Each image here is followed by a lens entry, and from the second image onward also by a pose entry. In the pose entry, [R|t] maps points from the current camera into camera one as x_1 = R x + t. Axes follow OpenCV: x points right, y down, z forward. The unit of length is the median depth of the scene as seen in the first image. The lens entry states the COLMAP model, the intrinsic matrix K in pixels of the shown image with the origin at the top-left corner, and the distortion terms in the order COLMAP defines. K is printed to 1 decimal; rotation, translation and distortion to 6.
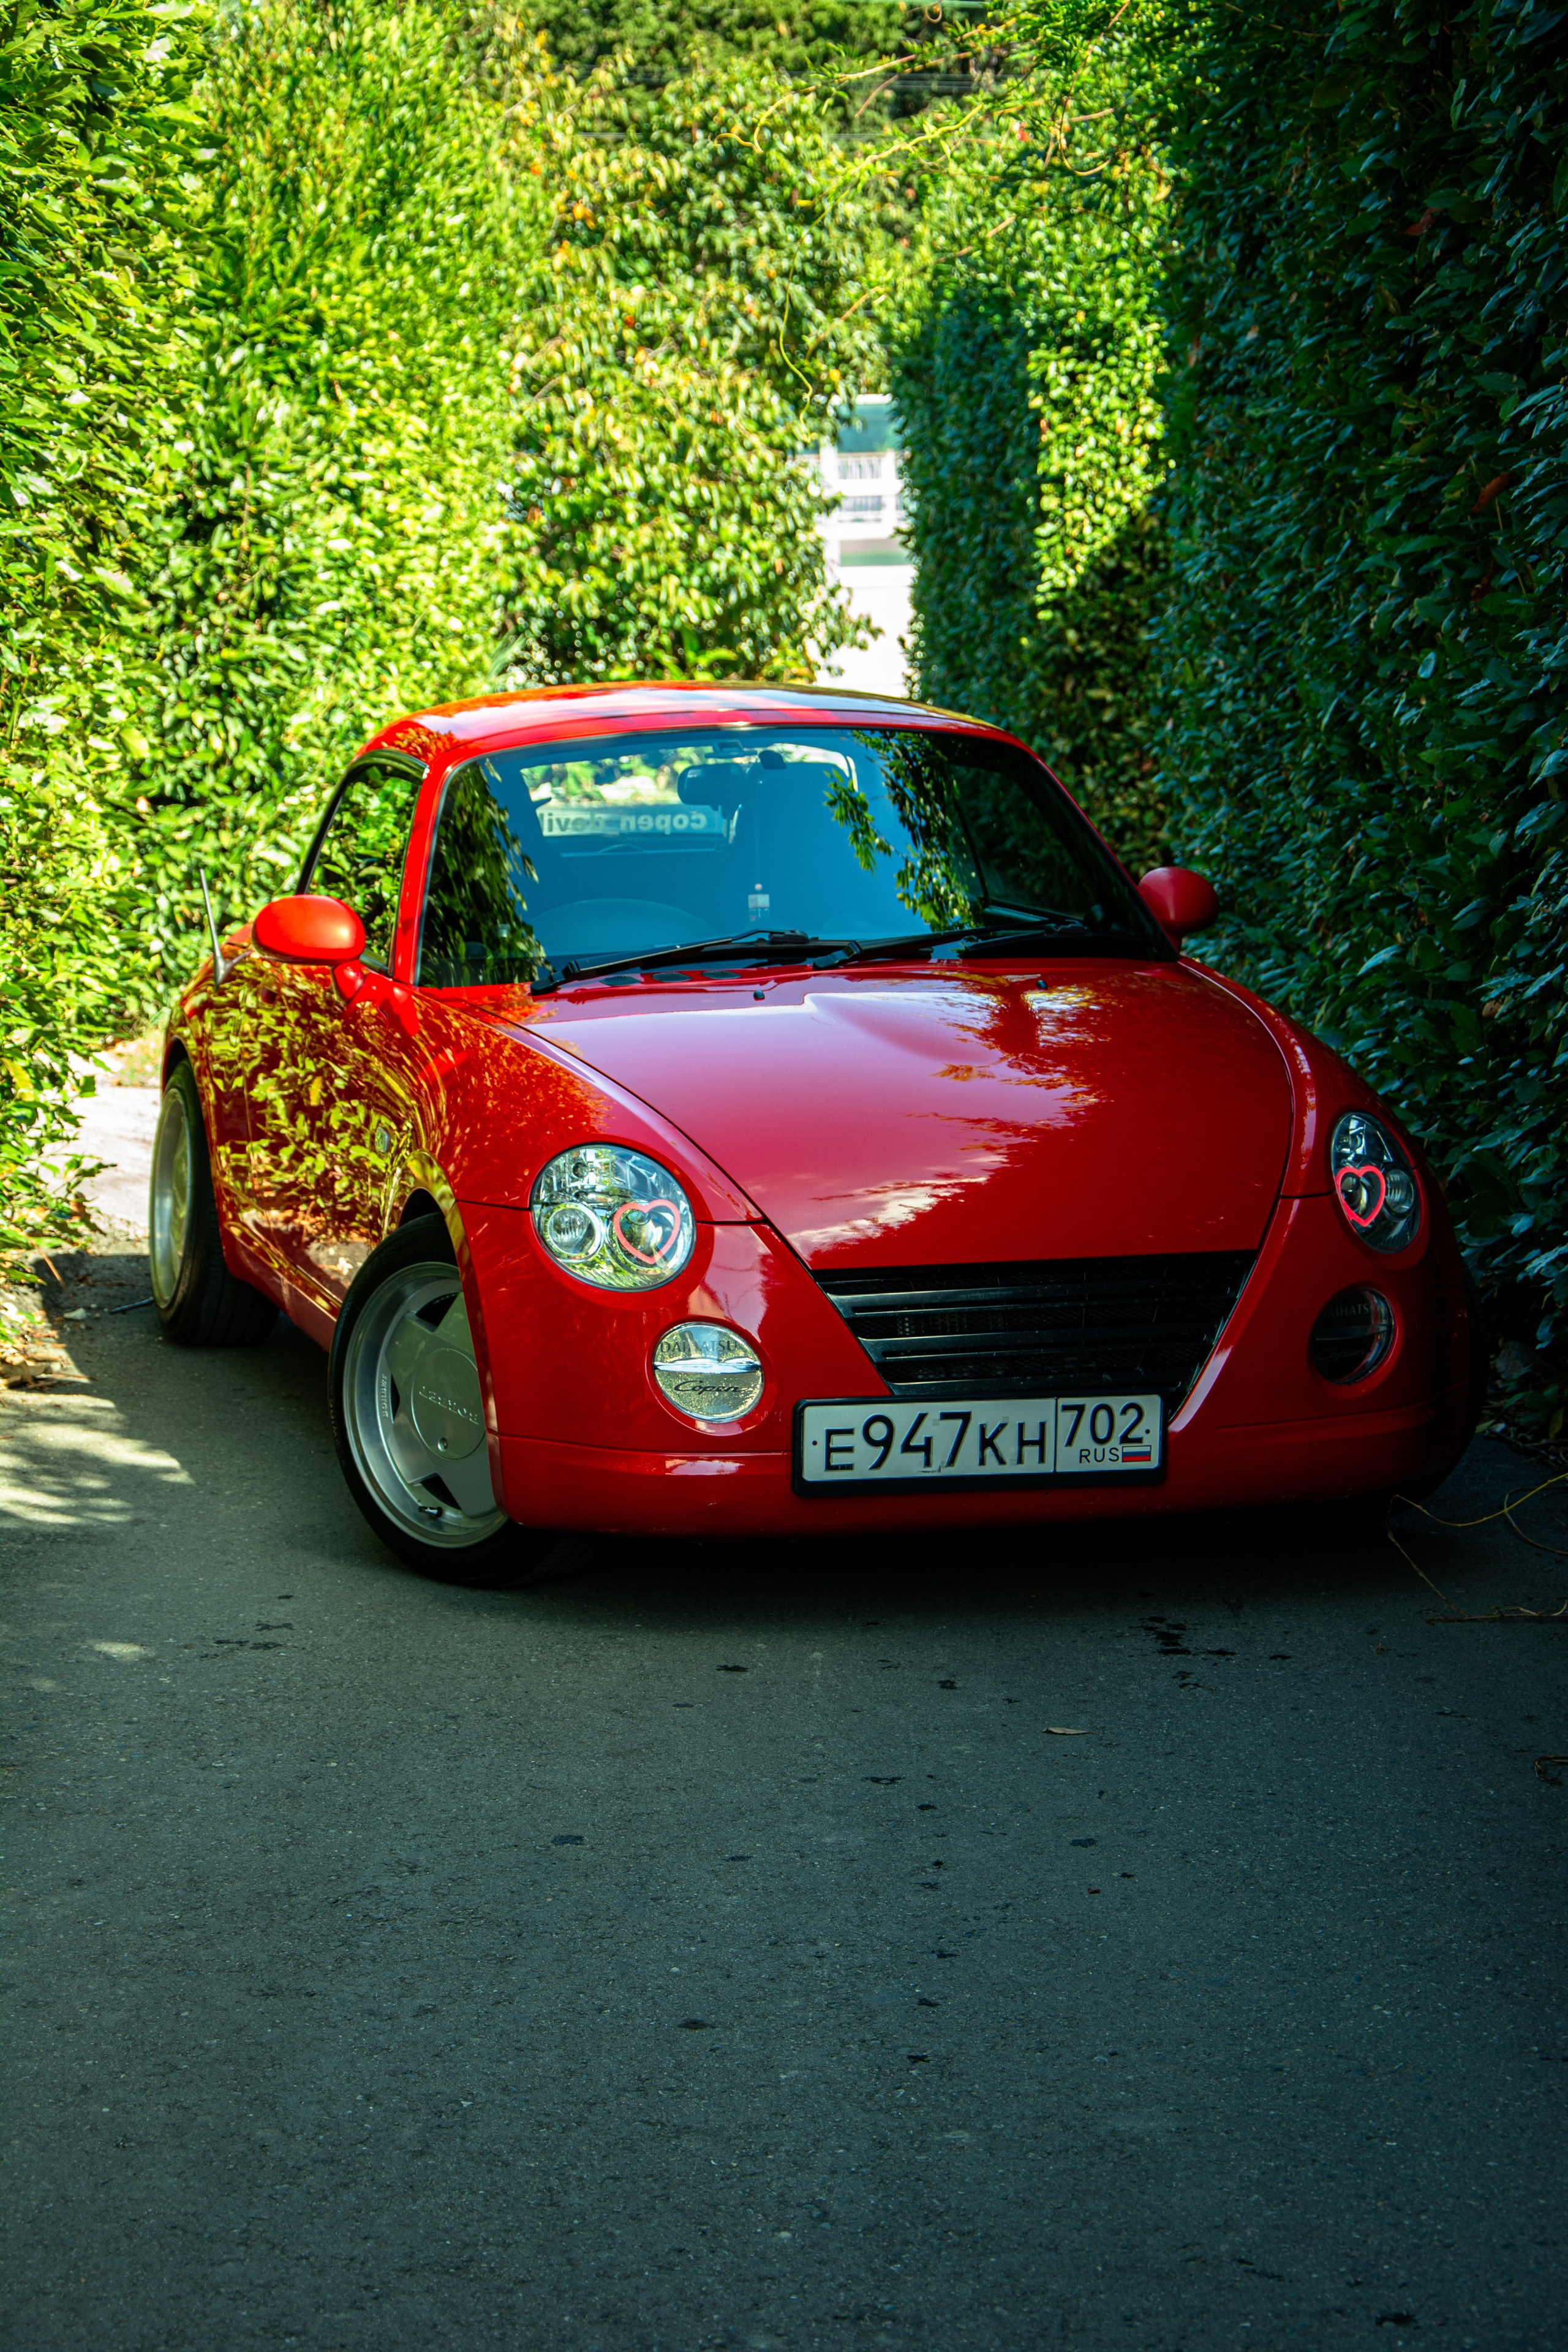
lens RADIAL K [[5209.7, 0, 784.0], [0, 5209.7, 1176.0], [0, 0, 1]] dist [0.545440, 0.480435]
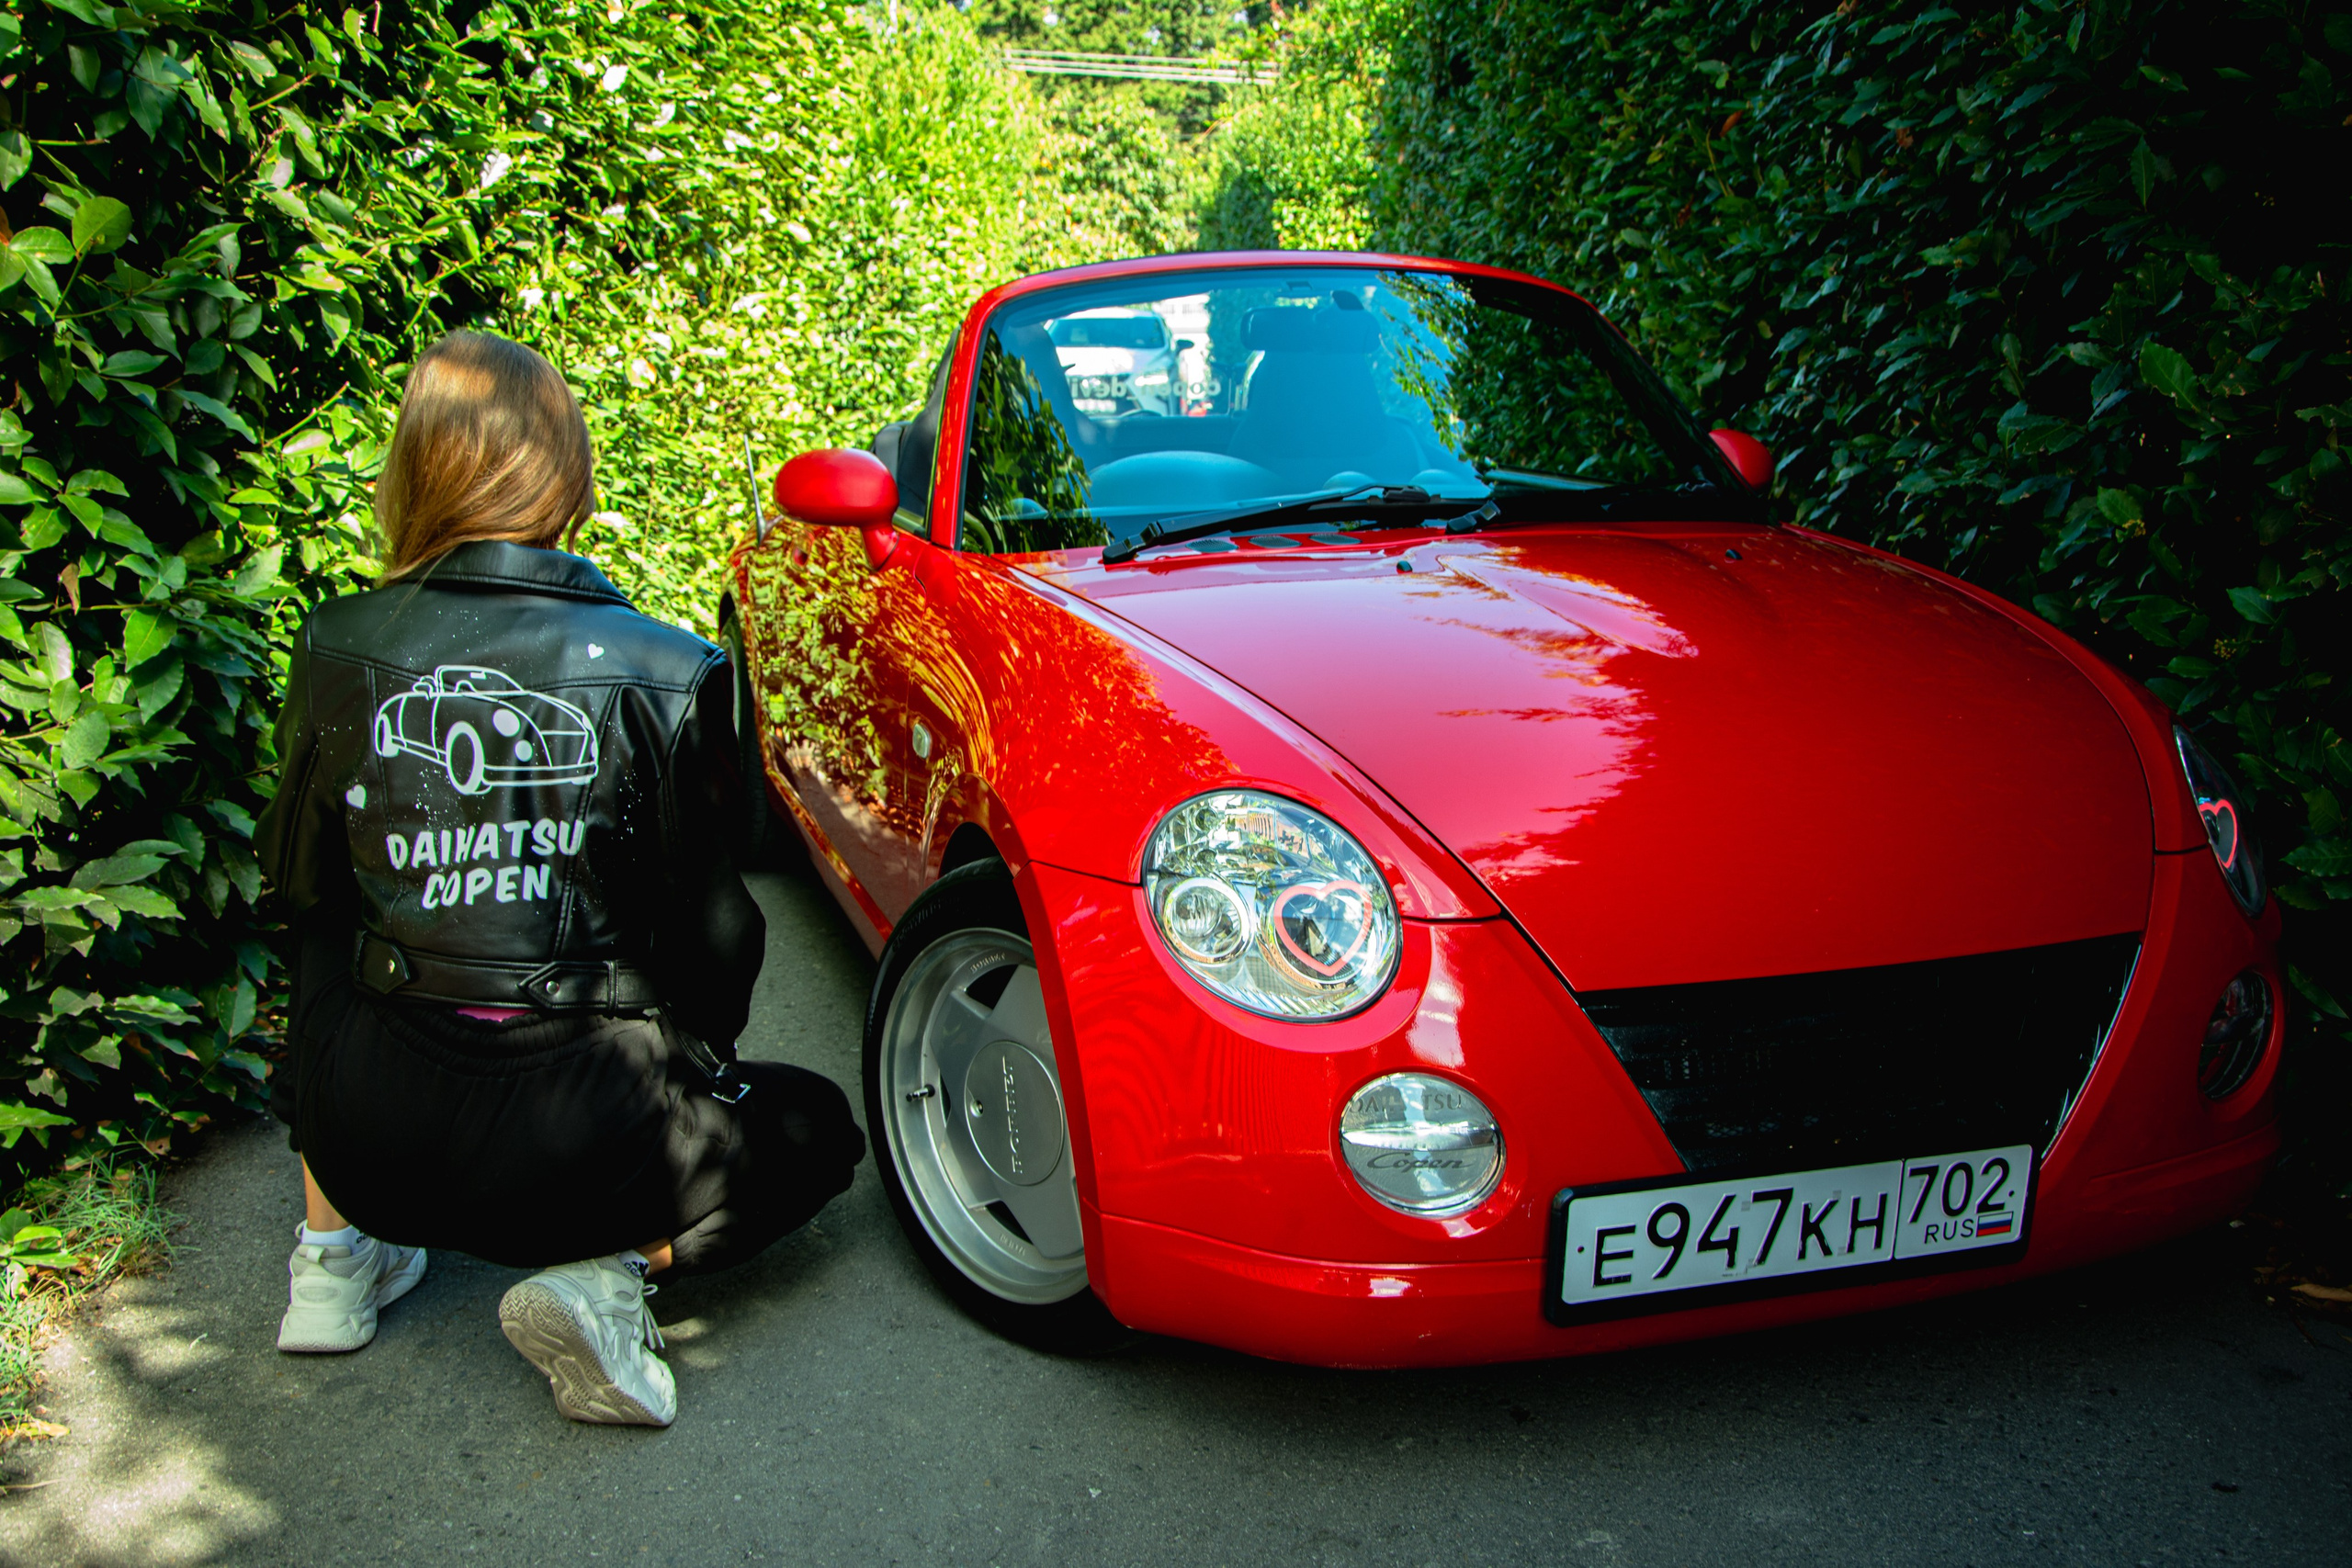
lens RADIAL K [[2141.0, 0, 1176.0], [0, 2141.0, 784.0], [0, 0, 1]] dist [-0.083169, 0.131229]
pose [[0.999586, -0.003845, 0.028519, -0.020111], [0.001603, 0.996934, 0.078226, 0.003776], [-0.028733, -0.078148, 0.996528, 0.221846]]
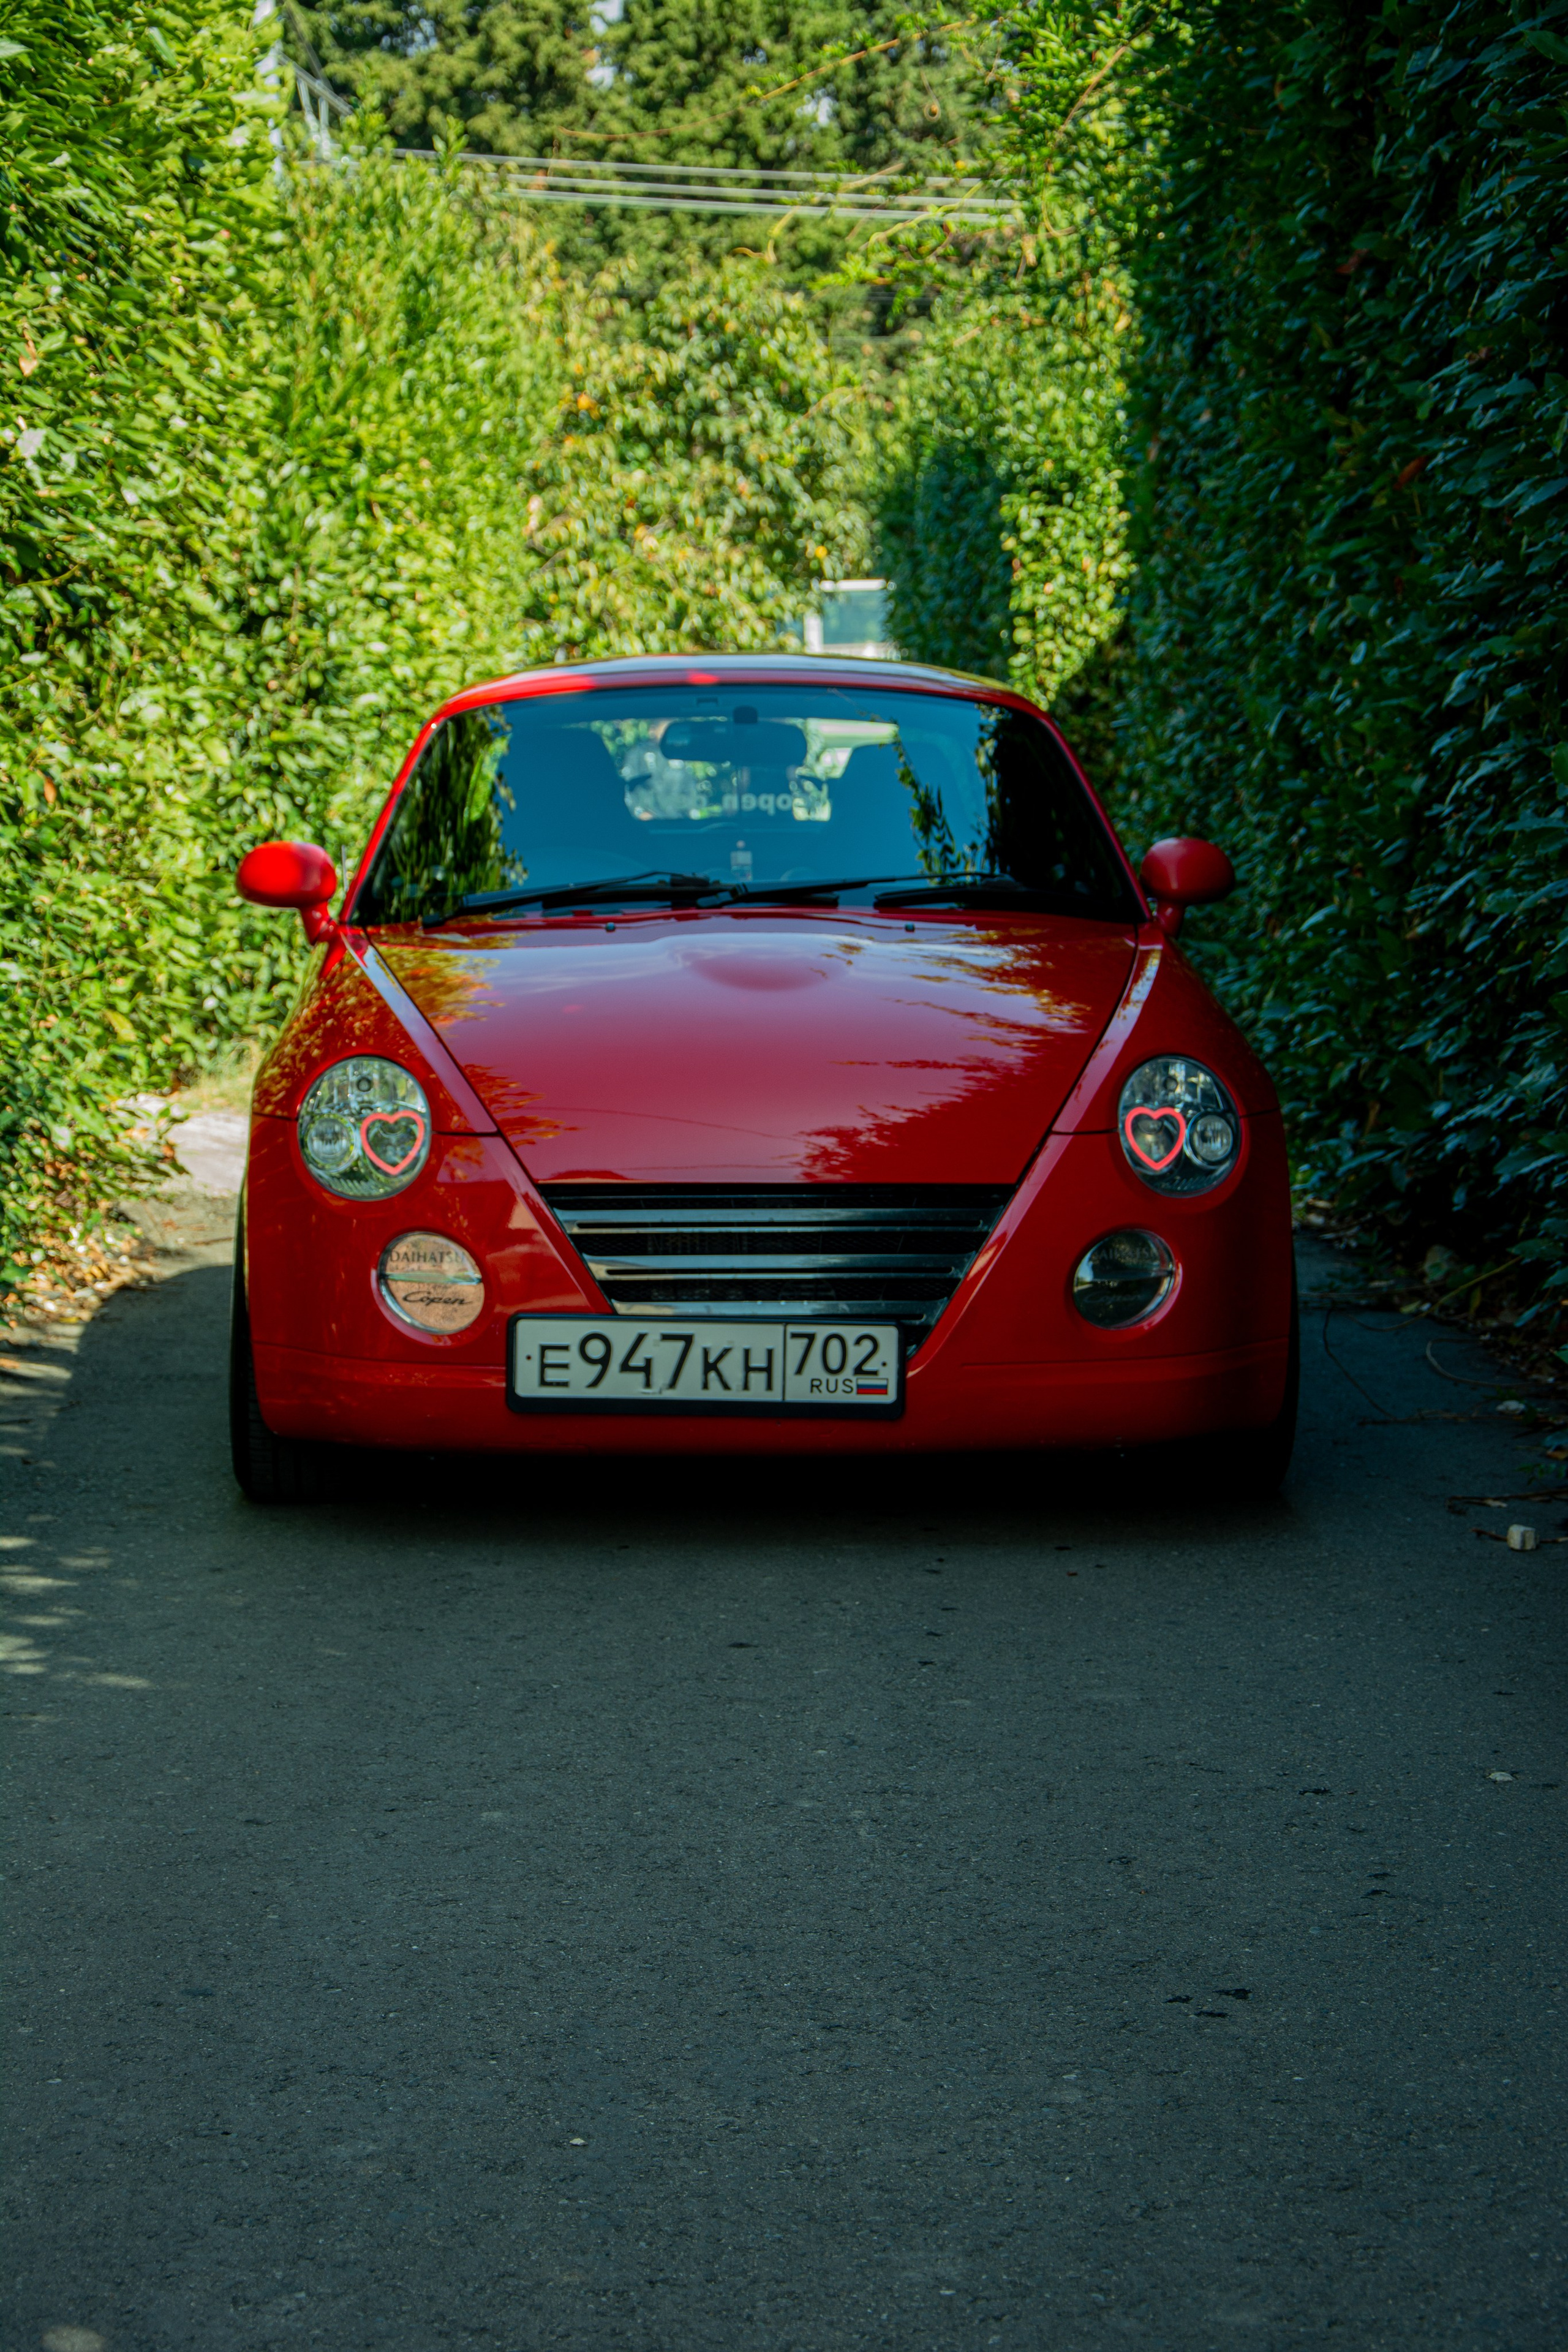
lens RADIAL K [[5071.9, 0, 784.0], [0, 5071.9, 1176.0], [0, 0, 1]] dist [0.511128, 0.578020]
pose [[0.999989, -0.002059, 0.004142, -0.004442], [0.002241, 0.999006, -0.044523, 0.040050], [-0.004046, 0.044532, 0.999000, -0.062394]]
